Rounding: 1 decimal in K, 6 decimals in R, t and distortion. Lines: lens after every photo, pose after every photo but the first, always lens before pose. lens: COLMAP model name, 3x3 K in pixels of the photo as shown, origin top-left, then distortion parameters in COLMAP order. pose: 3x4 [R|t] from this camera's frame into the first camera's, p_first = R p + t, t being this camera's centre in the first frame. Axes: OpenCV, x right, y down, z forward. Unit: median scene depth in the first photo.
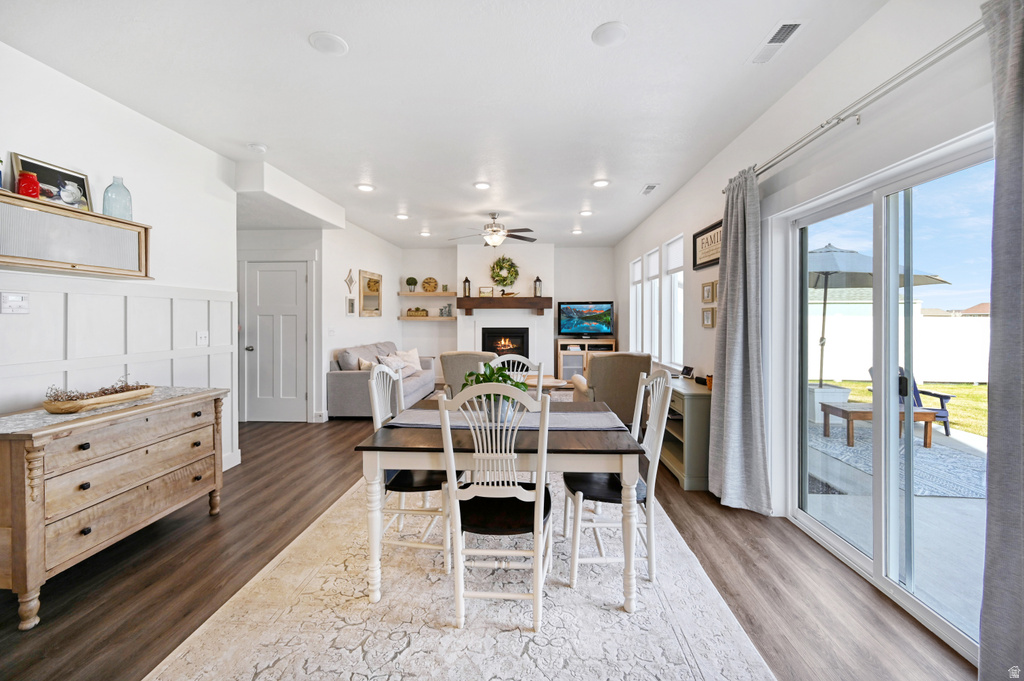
lens RADIAL K [[415.5, 0, 514.7], [0, 415.5, 317.4], [0, 0, 1]] dist [-0.000330, 0.000010]
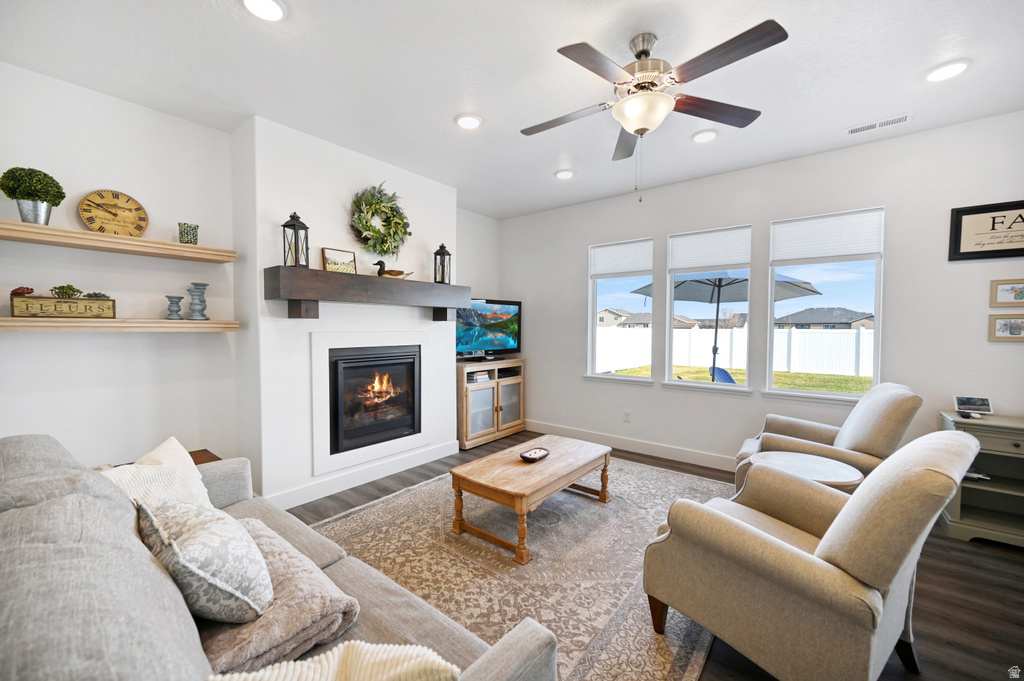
lens RADIAL K [[403.0, 0, 513.2], [0, 403.0, 340.5], [0, 0, 1]] dist [-0.001148, 0.000097]
pose [[0.583447, -0.023697, 0.811805, -0.295284], [-0.005606, 0.999433, 0.033203, 0.002653], [-0.812132, -0.023923, 0.582983, 0.628252]]
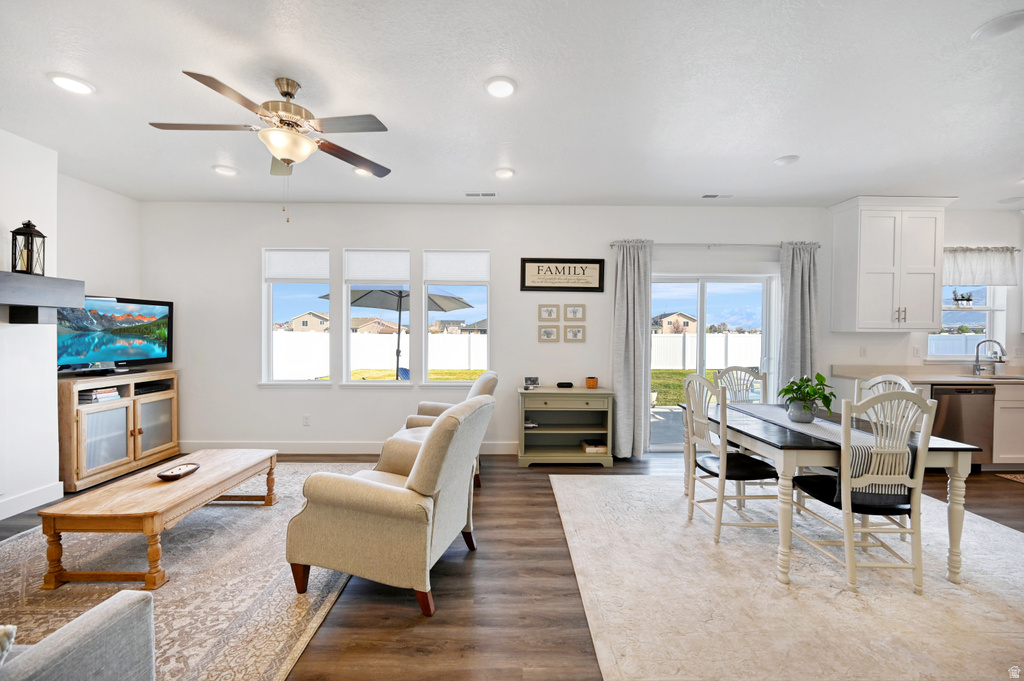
lens RADIAL K [[406.3, 0, 511.1], [0, 406.3, 337.2], [0, 0, 1]] dist [-0.000110, 0.000191]
pose [[-0.061281, -0.008011, 0.998088, -0.341328], [-0.006638, 0.999949, 0.007618, 0.002029], [-0.998098, -0.006158, -0.061331, 0.570677]]
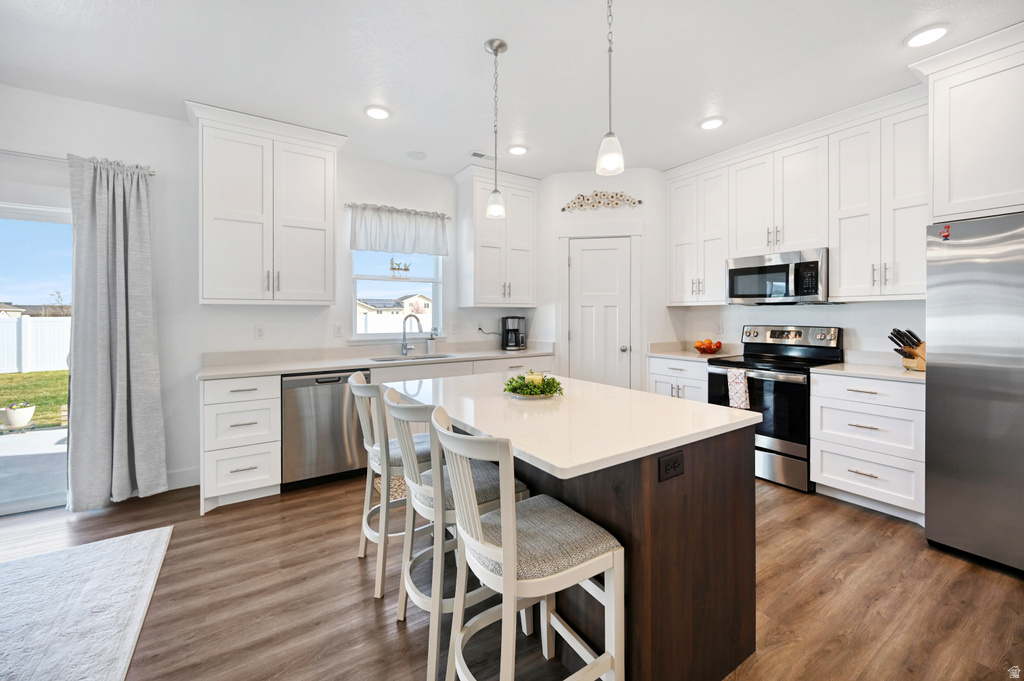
lens RADIAL K [[415.5, 0, 514.7], [0, 415.5, 317.4], [0, 0, 1]] dist [-0.000330, 0.000010]
pose [[-0.593734, 0.000789, 0.804661, -0.300796], [0.003491, 0.999993, 0.001594, 0.008376], [-0.804654, 0.003755, -0.593732, 0.077753]]
